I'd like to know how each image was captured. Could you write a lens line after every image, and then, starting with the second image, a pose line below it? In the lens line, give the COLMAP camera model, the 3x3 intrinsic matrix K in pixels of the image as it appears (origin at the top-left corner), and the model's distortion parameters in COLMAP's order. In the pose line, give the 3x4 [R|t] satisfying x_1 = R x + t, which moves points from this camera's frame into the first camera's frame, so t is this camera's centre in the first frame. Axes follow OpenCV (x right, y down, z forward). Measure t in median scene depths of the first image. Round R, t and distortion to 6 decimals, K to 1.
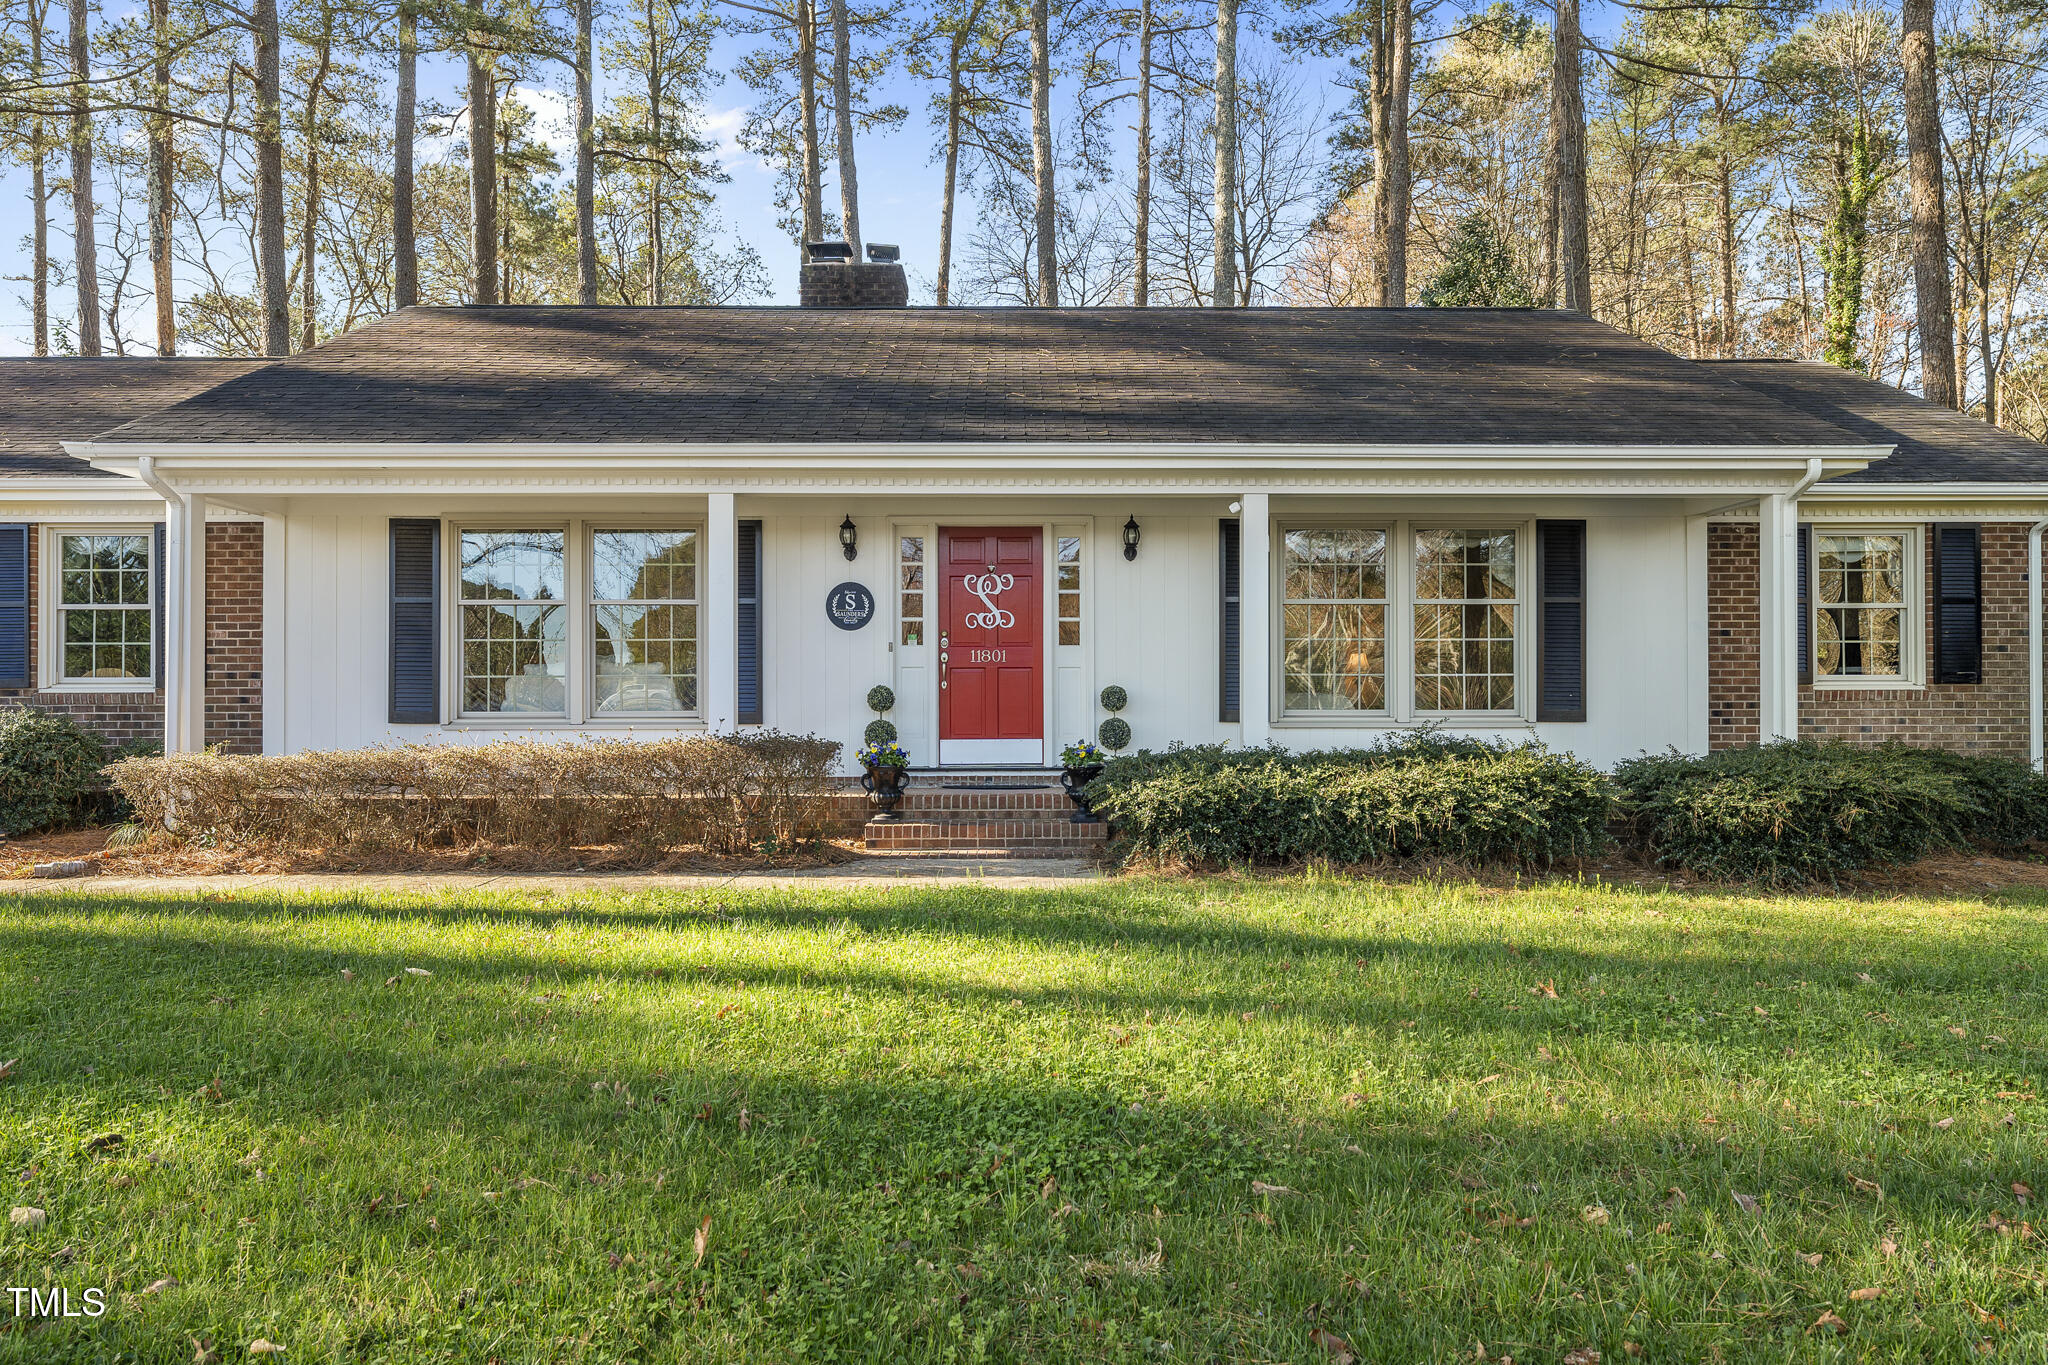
lens RADIAL K [[1362.5, 0, 1024.0], [0, 1362.5, 682.5], [0, 0, 1]] dist [0.001477, 0.000440]
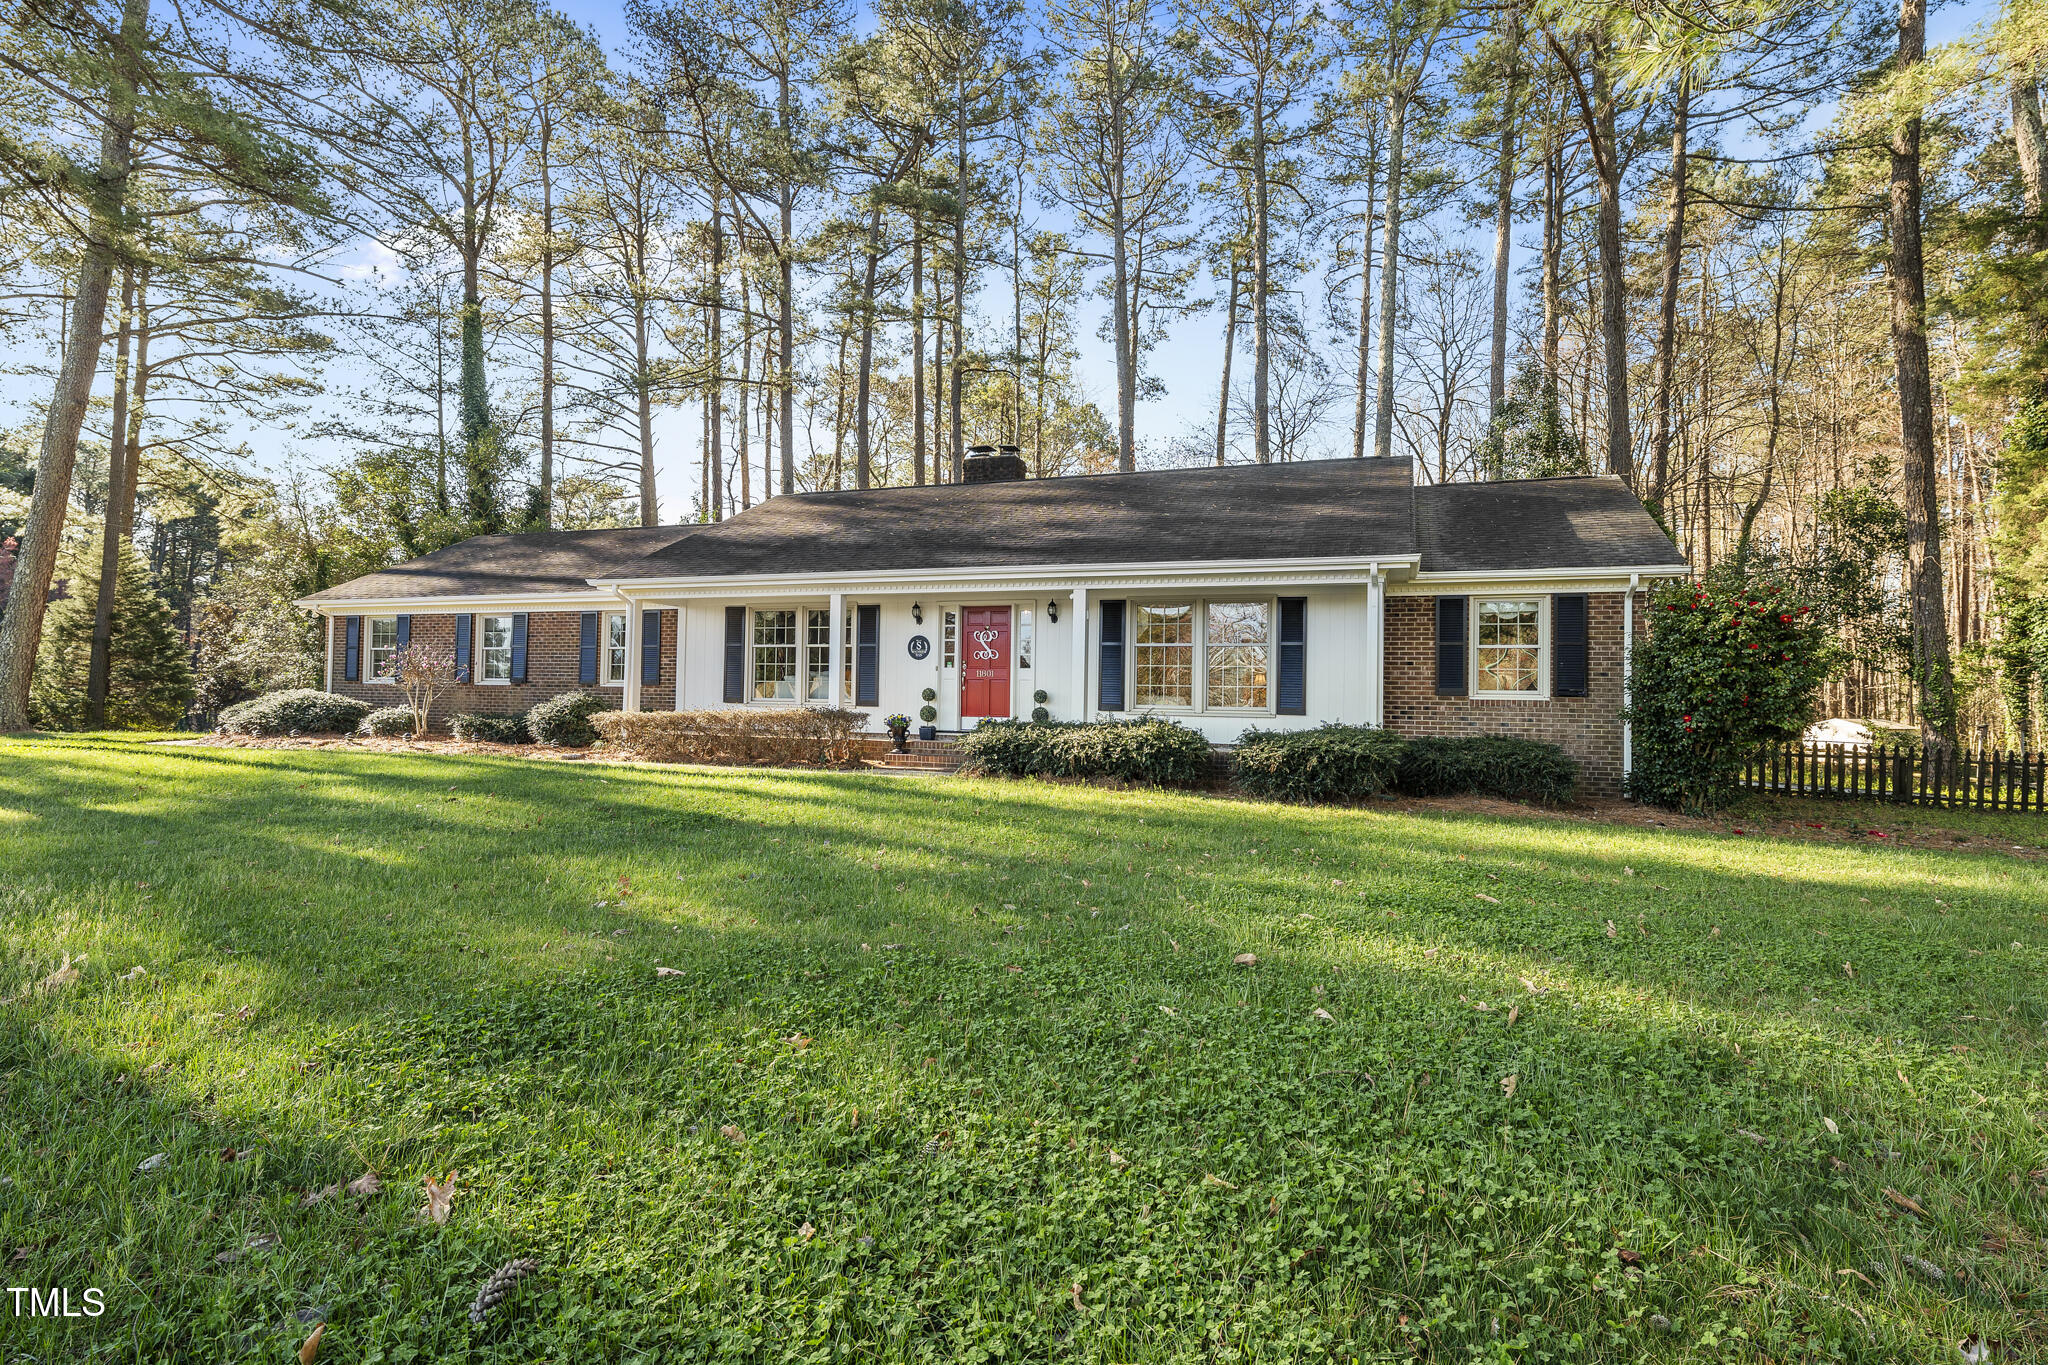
lens RADIAL K [[1018.7, 0, 1017.2], [0, 1018.7, 674.2], [0, 0, 1]] dist [0.001935, -0.000012]
pose [[0.931189, 0.008687, -0.364434, 0.537923], [-0.017613, 0.999621, -0.021176, 0.010820], [0.364111, 0.026137, 0.930989, -0.313602]]
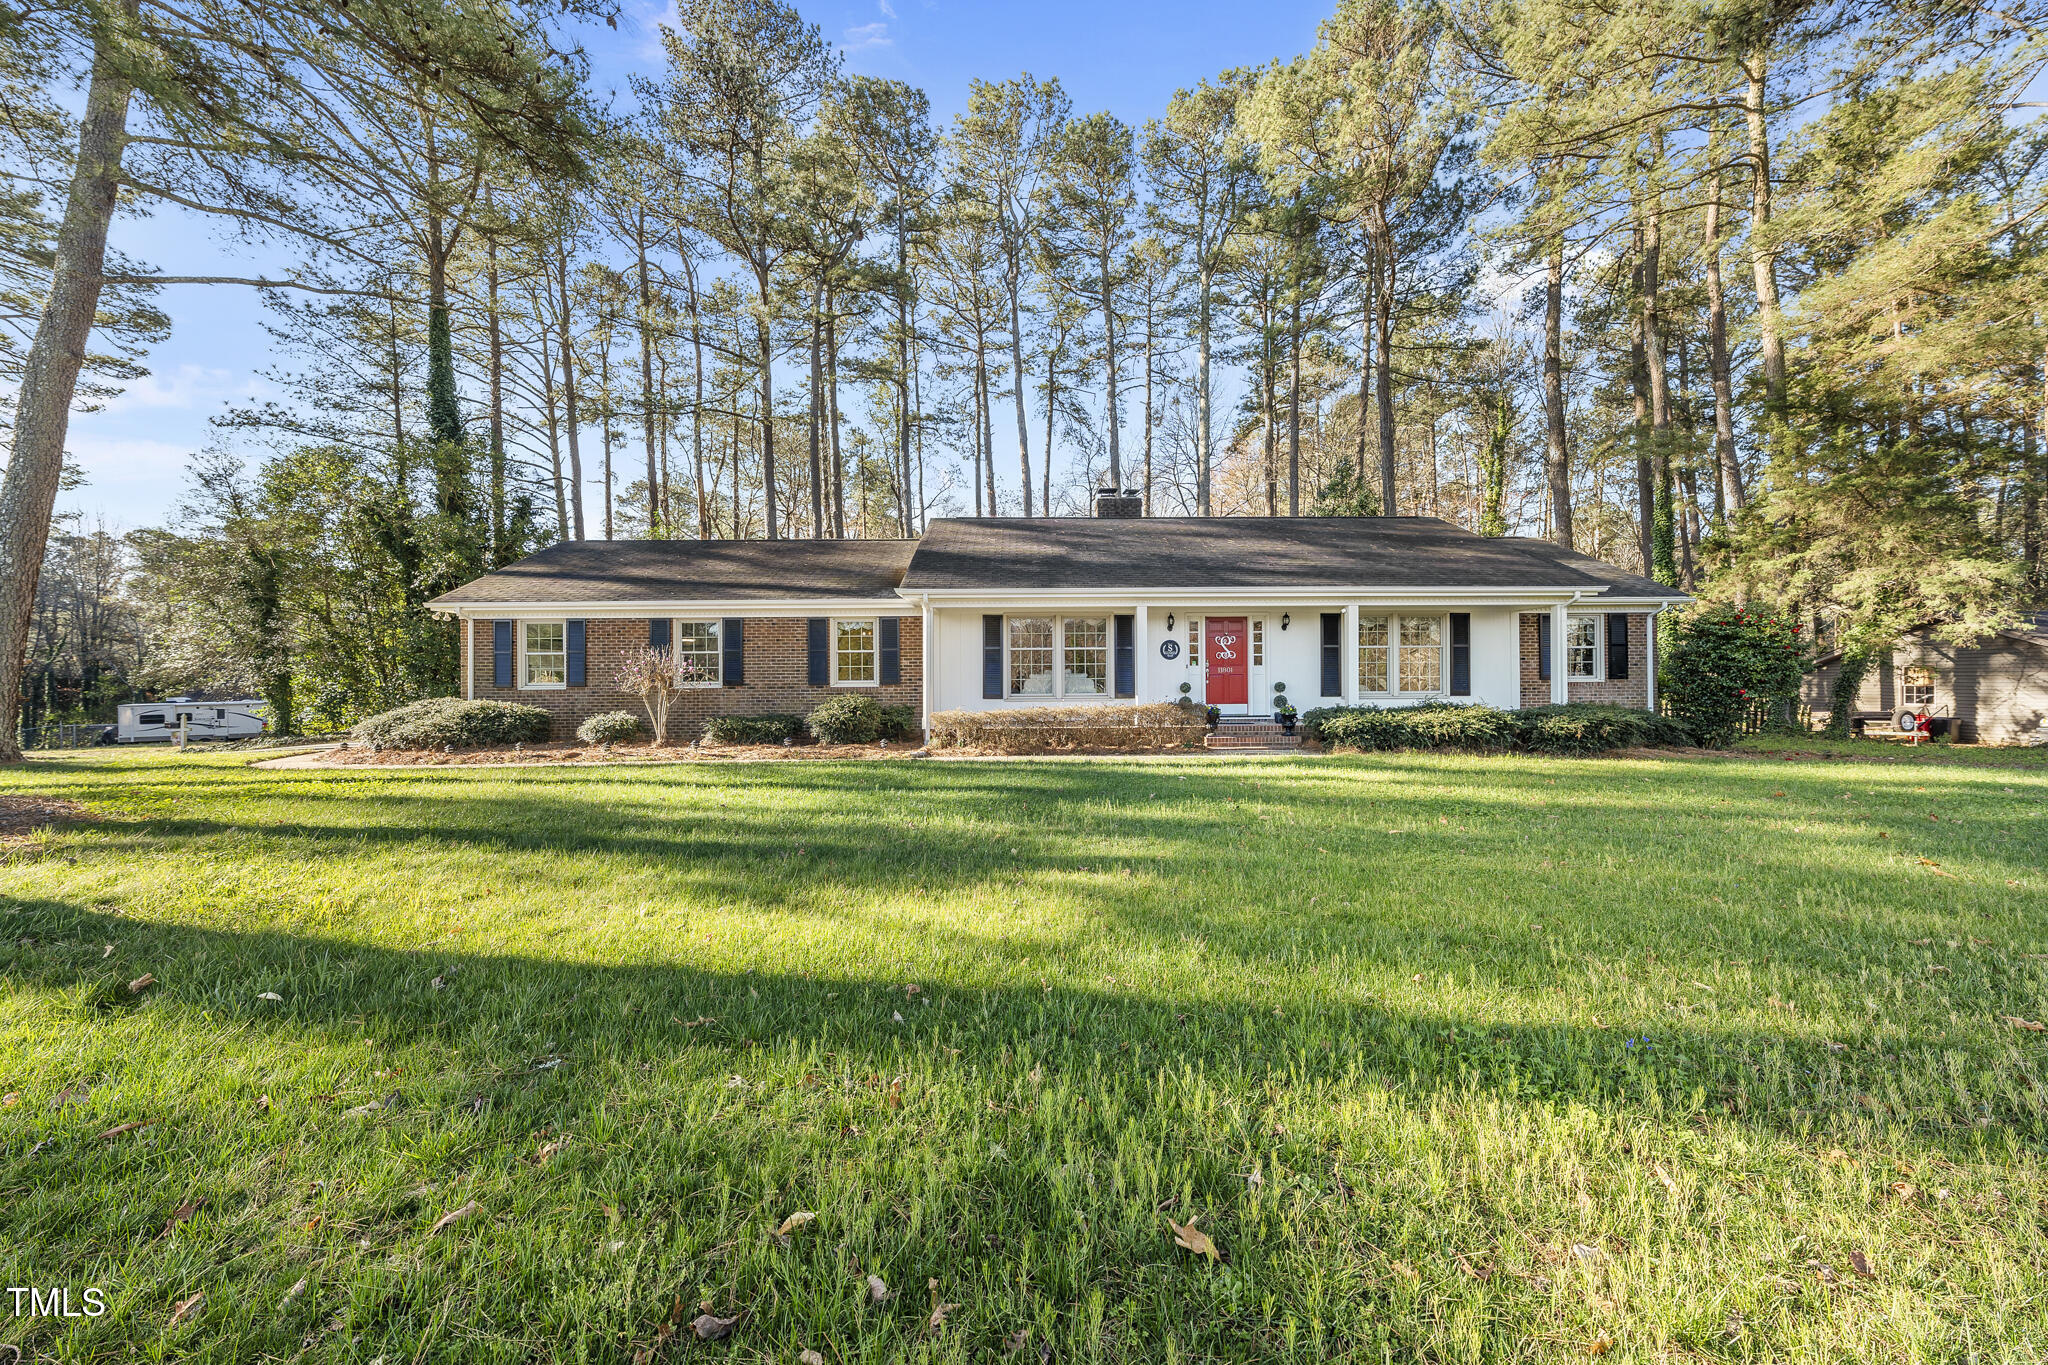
lens RADIAL K [[731.9, 0, 1024.0], [0, 731.9, 682.5], [0, 0, 1]] dist [-0.000783, 0.000092]
pose [[0.999981, -0.005149, 0.003444, -0.392641], [0.005129, 0.999970, 0.005837, -0.006558], [-0.003474, -0.005819, 0.999977, -0.311078]]
